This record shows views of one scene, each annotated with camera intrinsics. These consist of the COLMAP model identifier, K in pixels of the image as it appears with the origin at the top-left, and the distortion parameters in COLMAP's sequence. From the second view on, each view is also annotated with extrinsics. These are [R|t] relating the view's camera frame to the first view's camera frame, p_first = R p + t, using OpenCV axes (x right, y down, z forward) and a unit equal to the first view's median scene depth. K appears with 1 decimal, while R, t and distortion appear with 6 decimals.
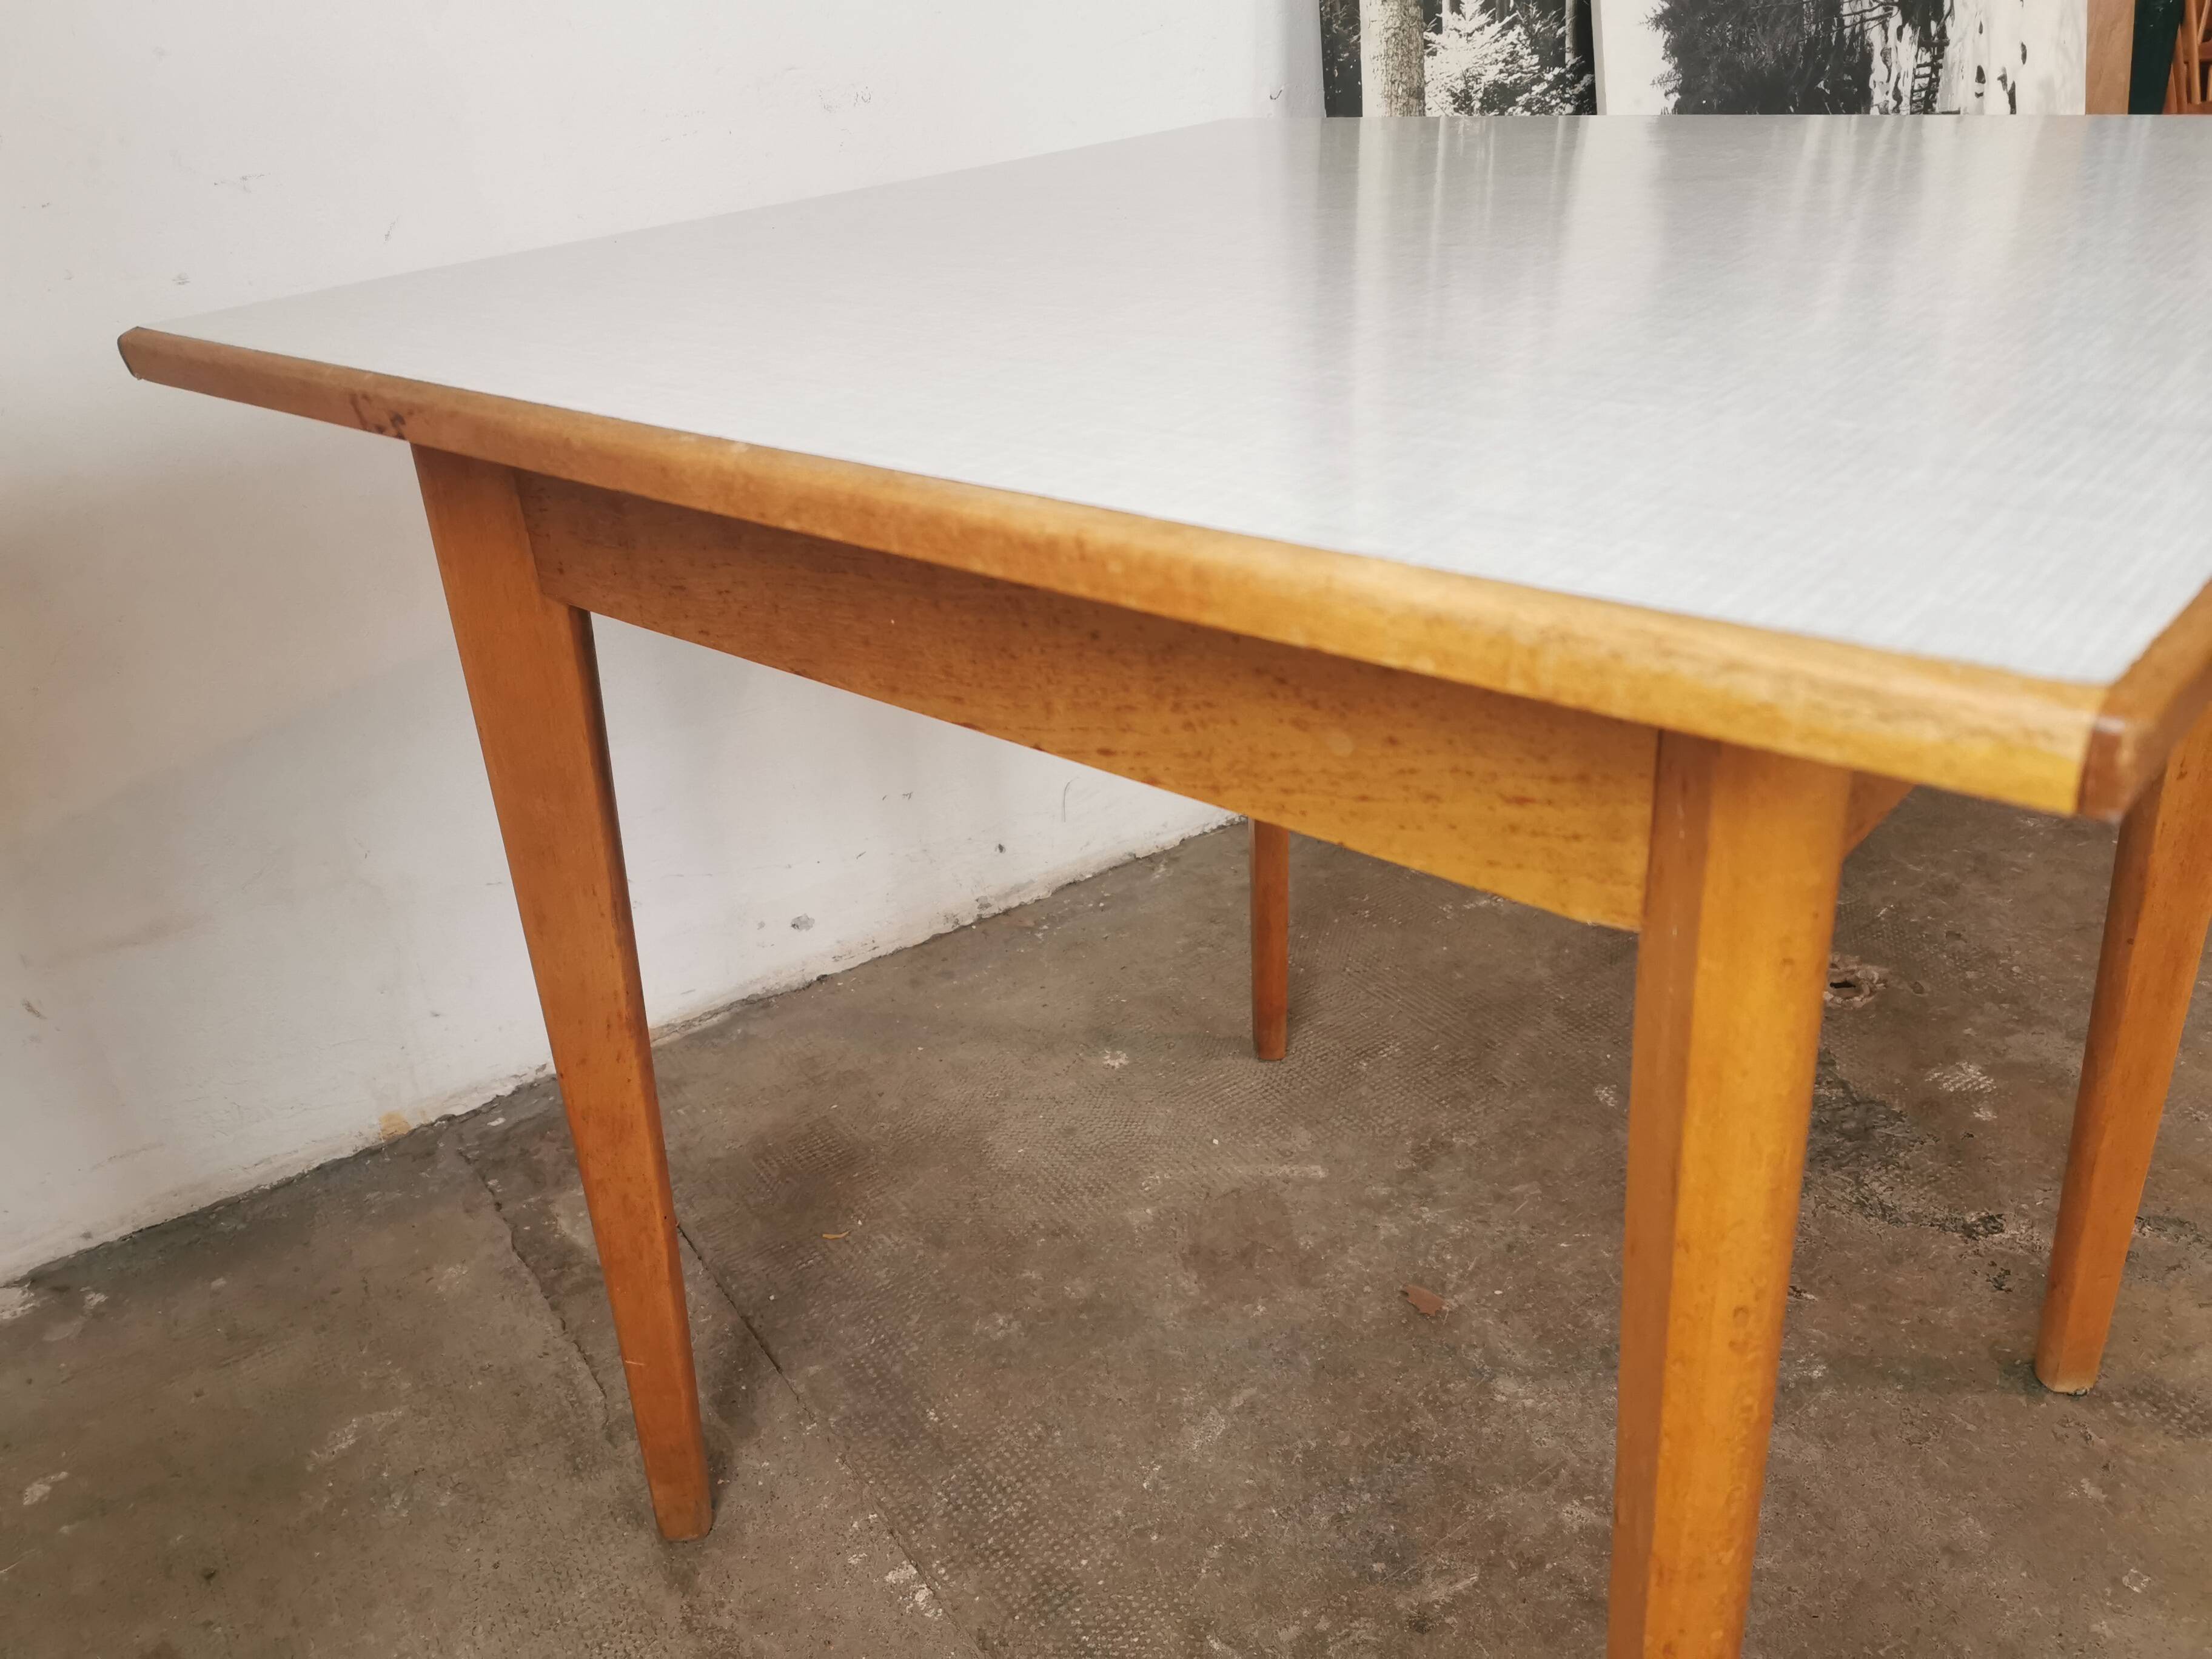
lens RADIAL K [[1711.0, 0, 1103.2], [0, 1711.0, 846.6], [0, 0, 1]] dist [0.069469, -0.110858]
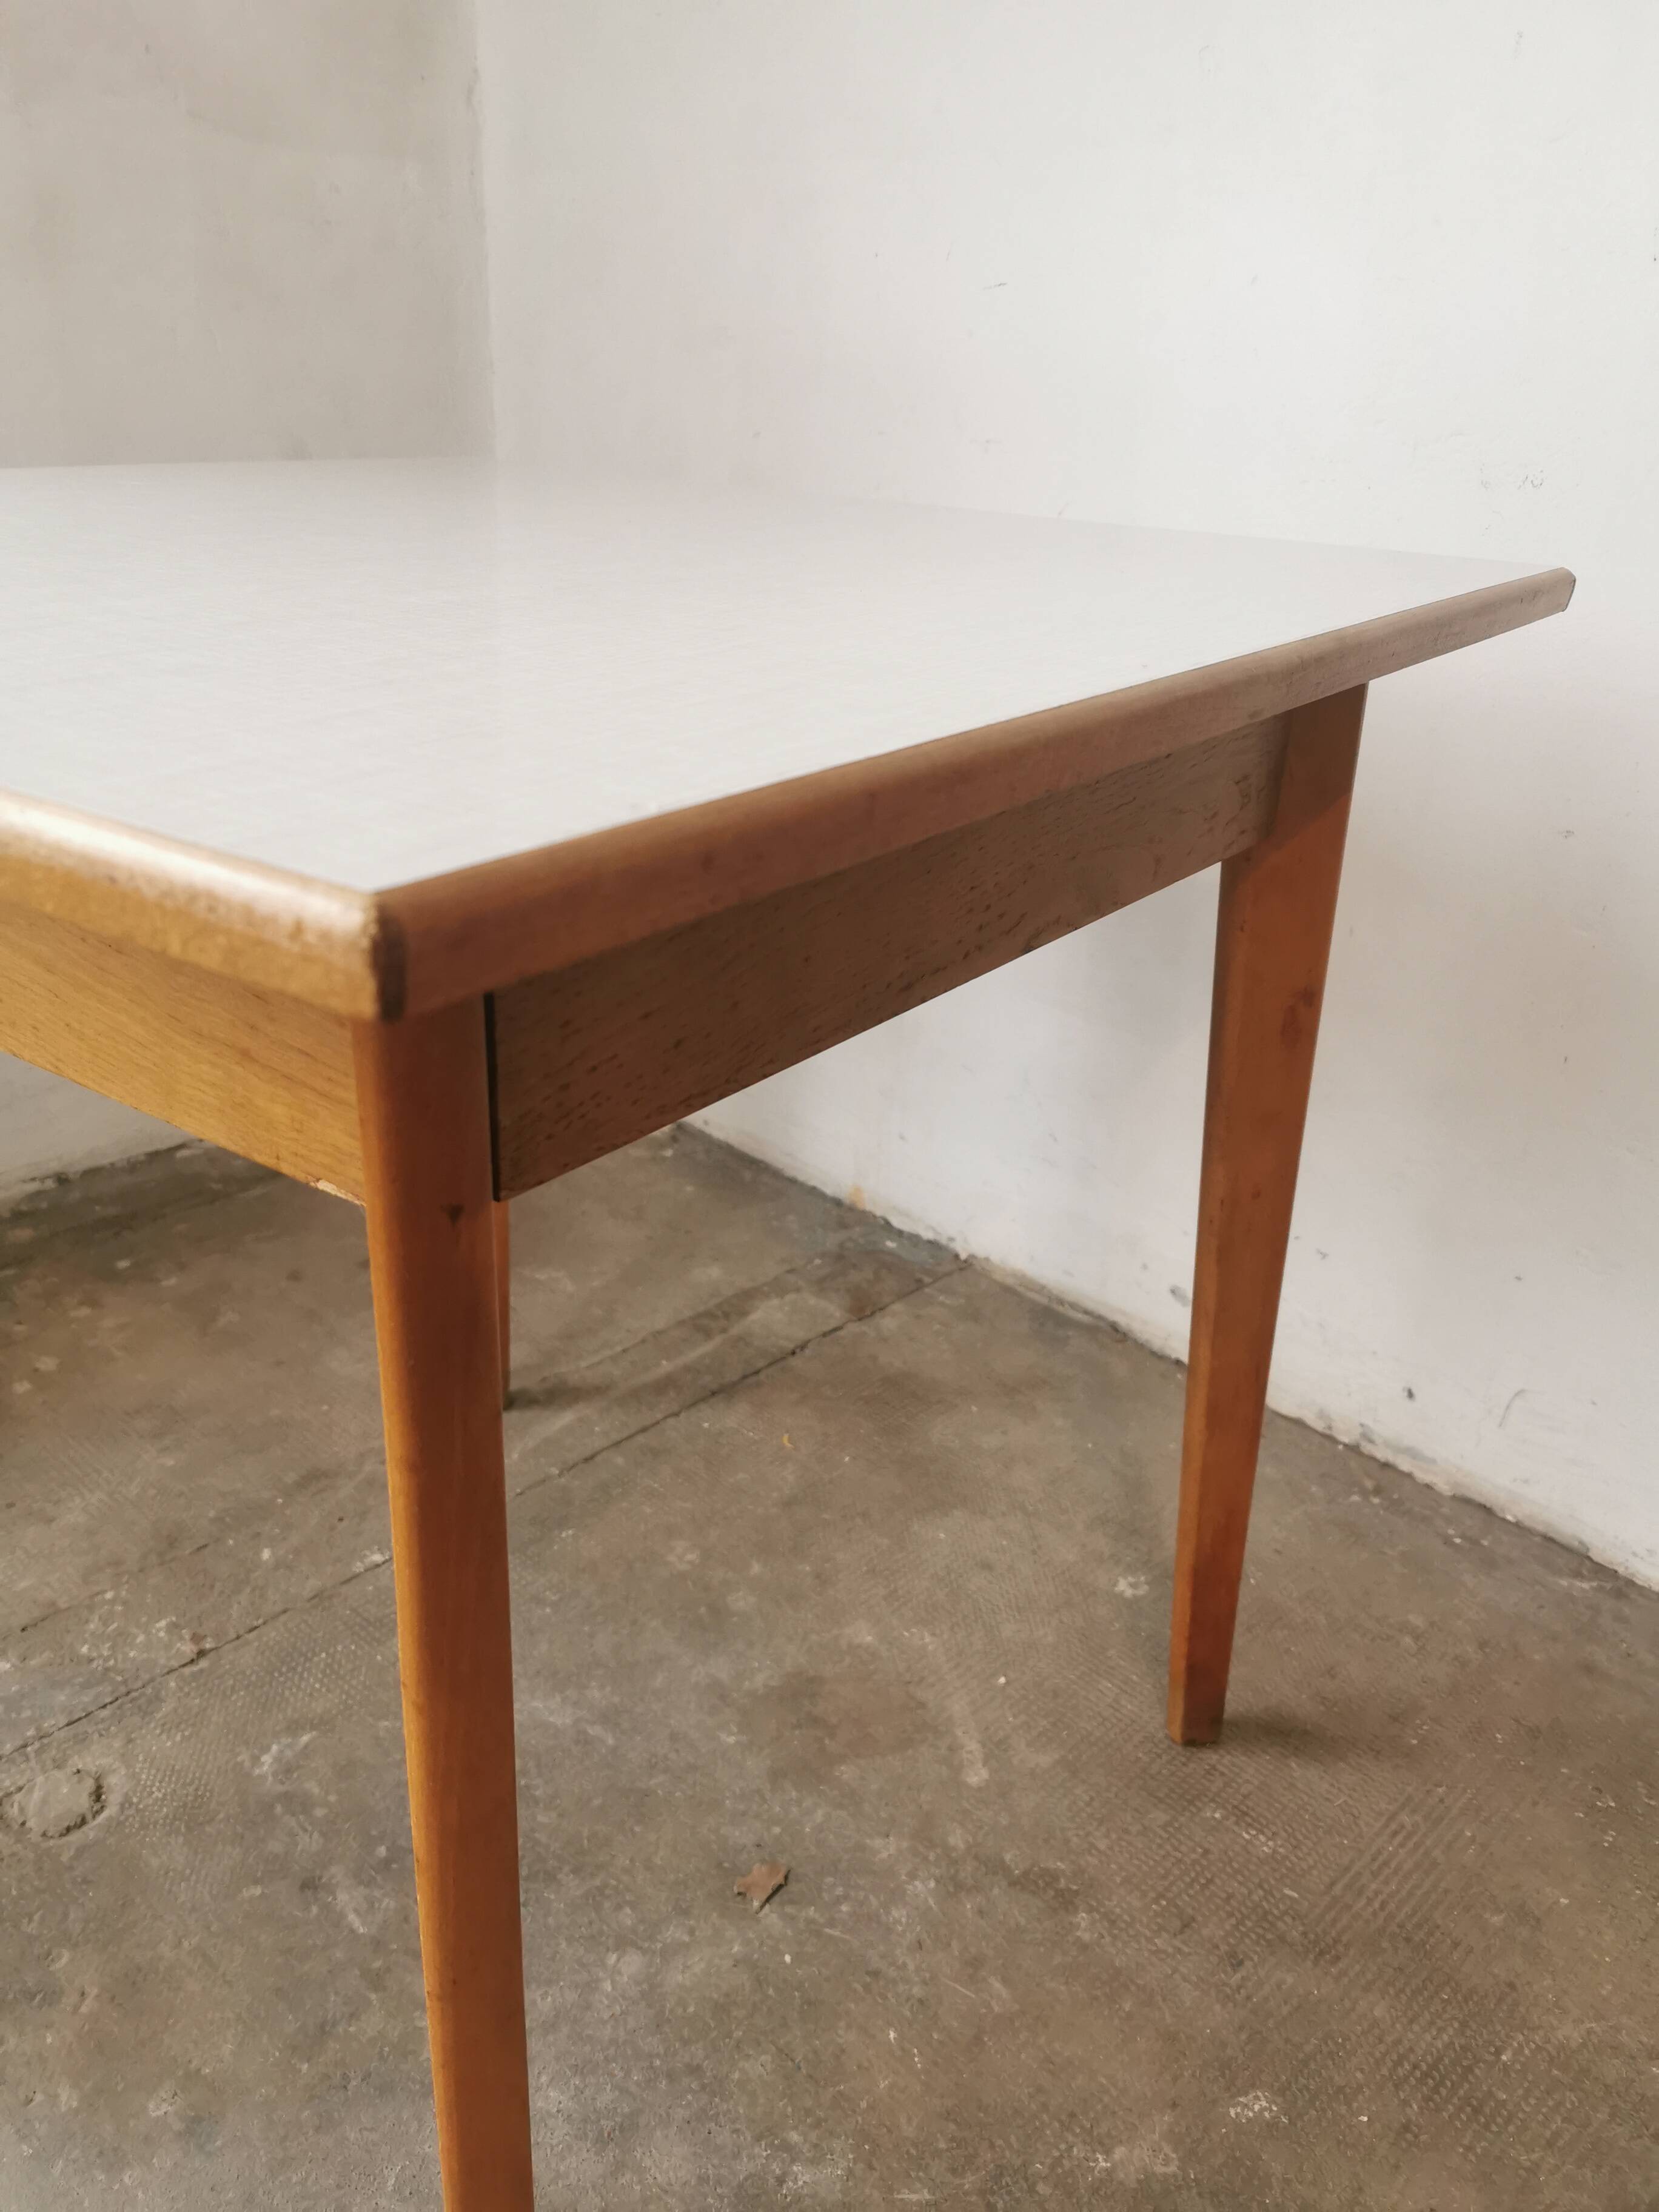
lens RADIAL K [[1711.0, 0, 811.9], [0, 1711.0, 1116.7], [0, 0, 1]] dist [0.069469, -0.110858]
pose [[0.207161, 0.469675, -0.858190, 0.697100], [-0.504092, 0.803048, 0.317812, -0.296265], [0.838436, 0.366768, 0.403120, 0.517954]]
